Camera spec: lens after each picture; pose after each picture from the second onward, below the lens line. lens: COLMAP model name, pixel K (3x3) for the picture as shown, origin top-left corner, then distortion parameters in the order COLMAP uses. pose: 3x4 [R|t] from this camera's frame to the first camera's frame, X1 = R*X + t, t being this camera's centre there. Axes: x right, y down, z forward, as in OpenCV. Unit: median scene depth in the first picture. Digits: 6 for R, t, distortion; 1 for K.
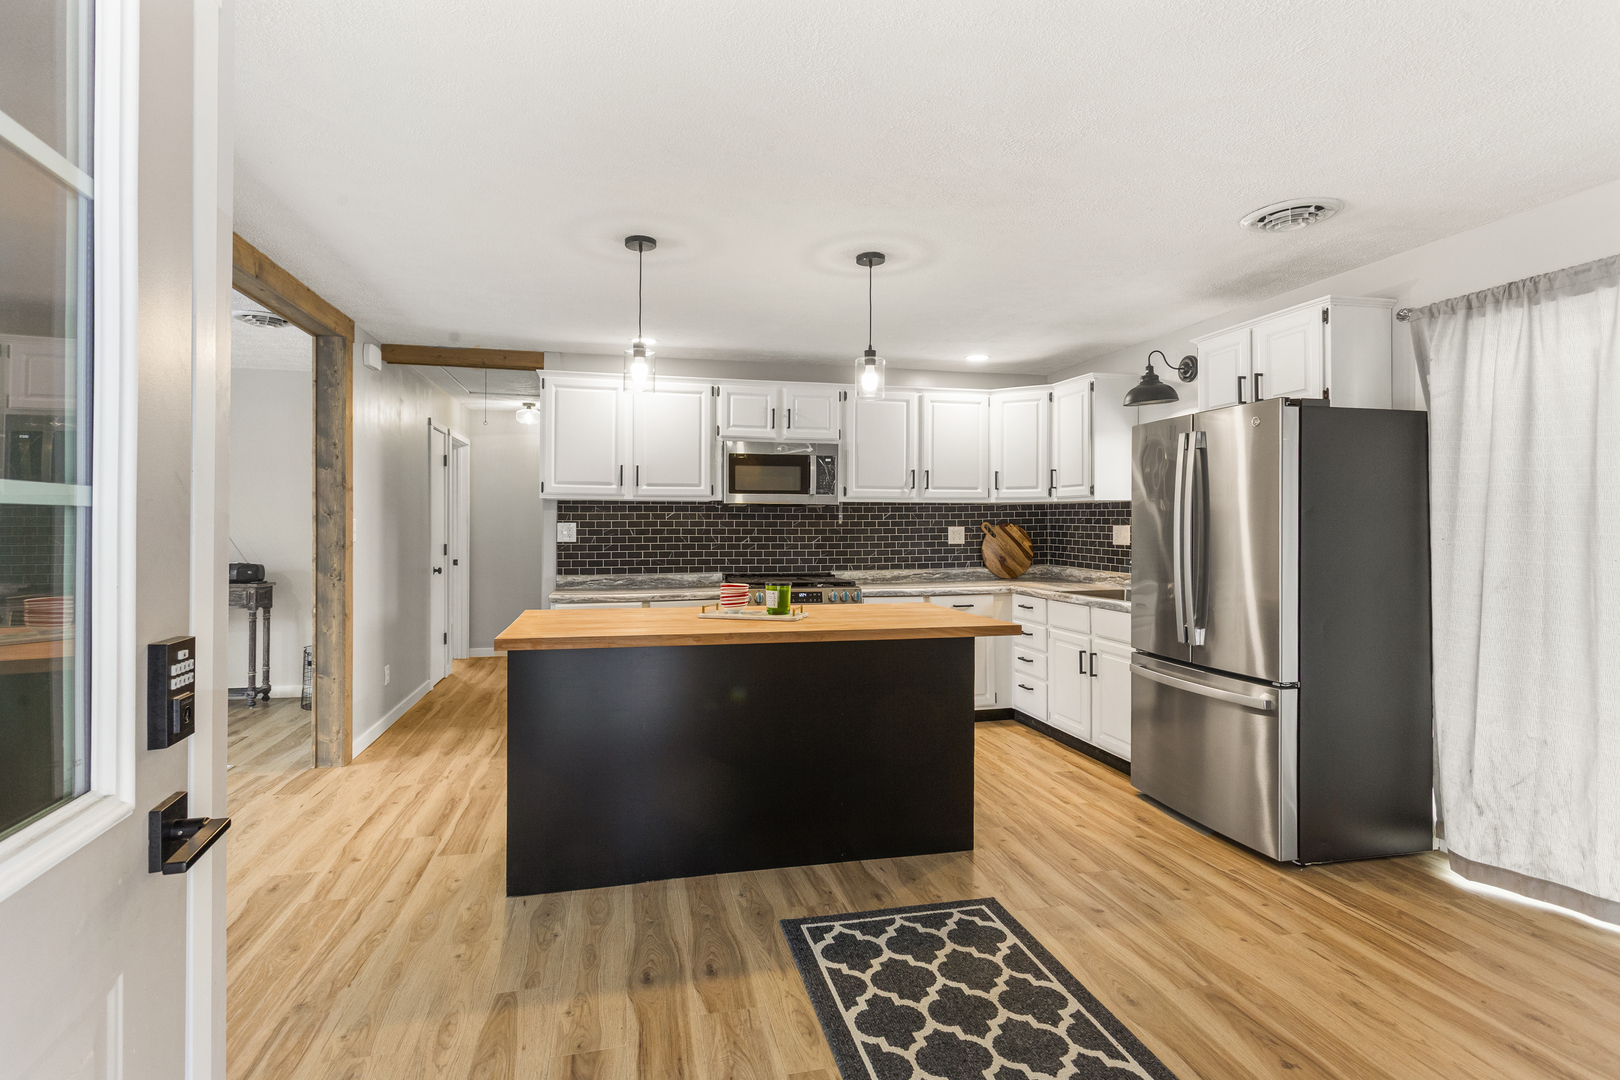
lens RADIAL K [[795.3, 0, 795.4], [0, 795.3, 526.1], [0, 0, 1]] dist [0.000035, 0.000413]
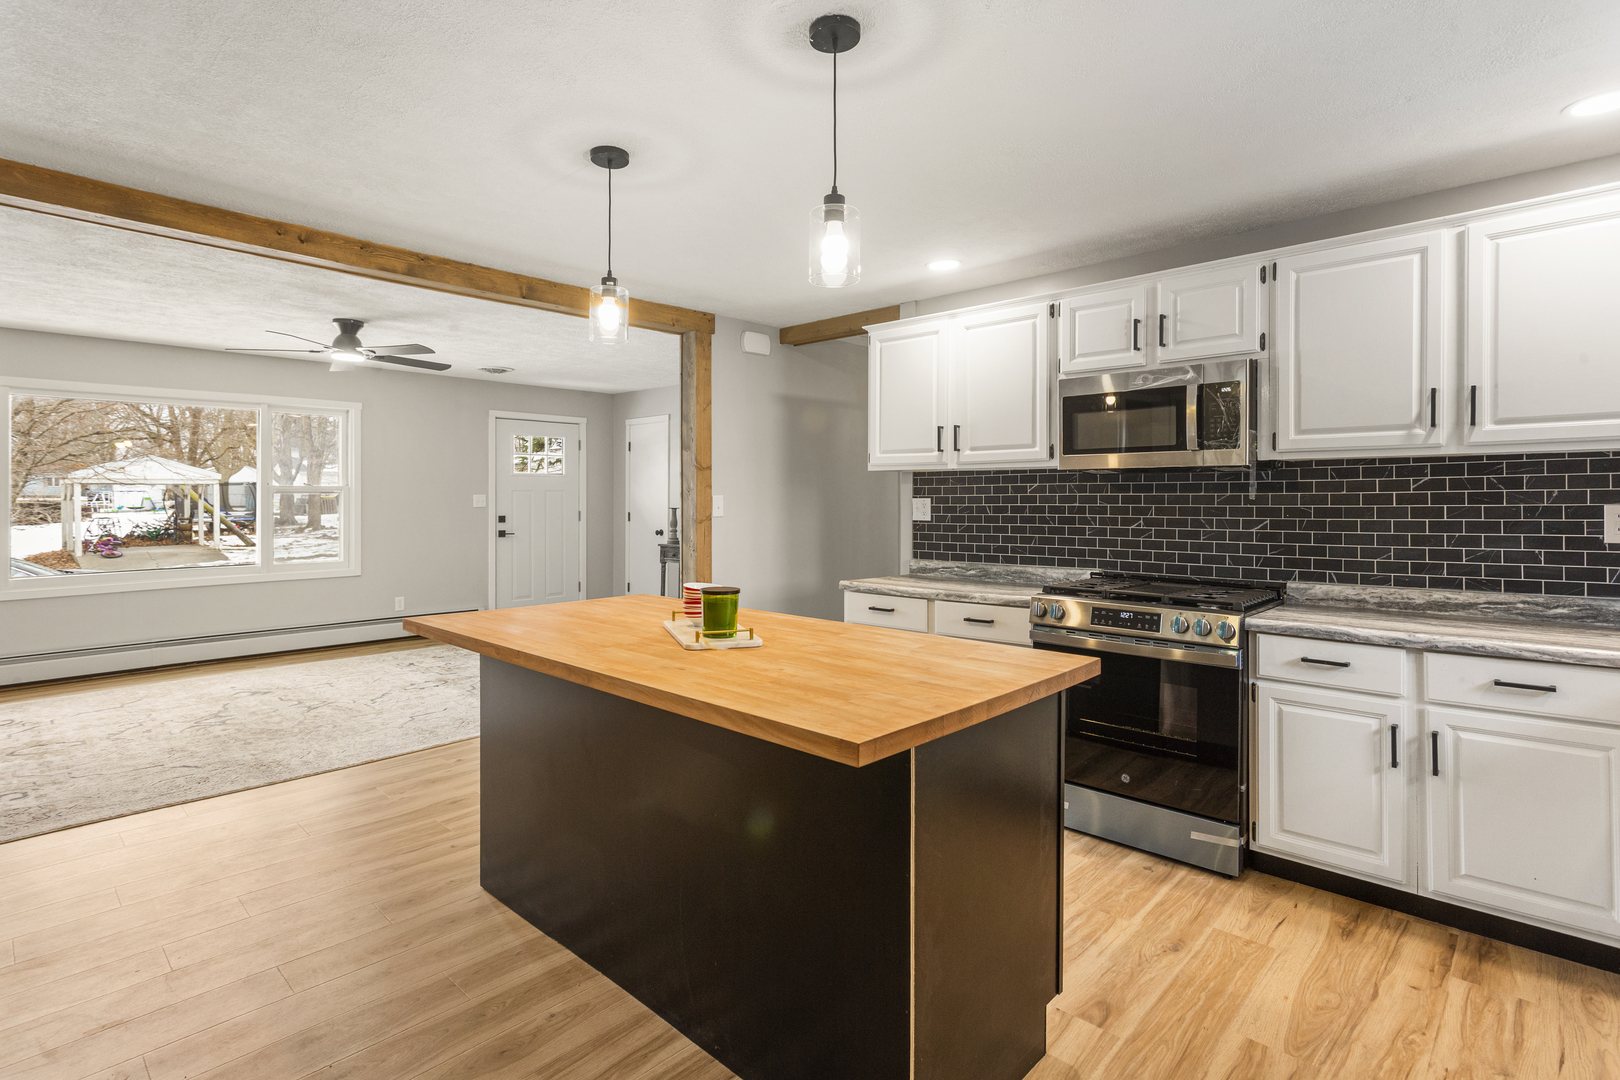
lens RADIAL K [[790.3, 0, 800.8], [0, 790.3, 499.3], [0, 0, 1]] dist [0.000092, -0.000424]
pose [[0.557570, -0.000941, -0.830129, 0.346381], [-0.000391, 0.999999, -0.001396, -0.001618], [0.830130, 0.001103, 0.557569, 0.417698]]
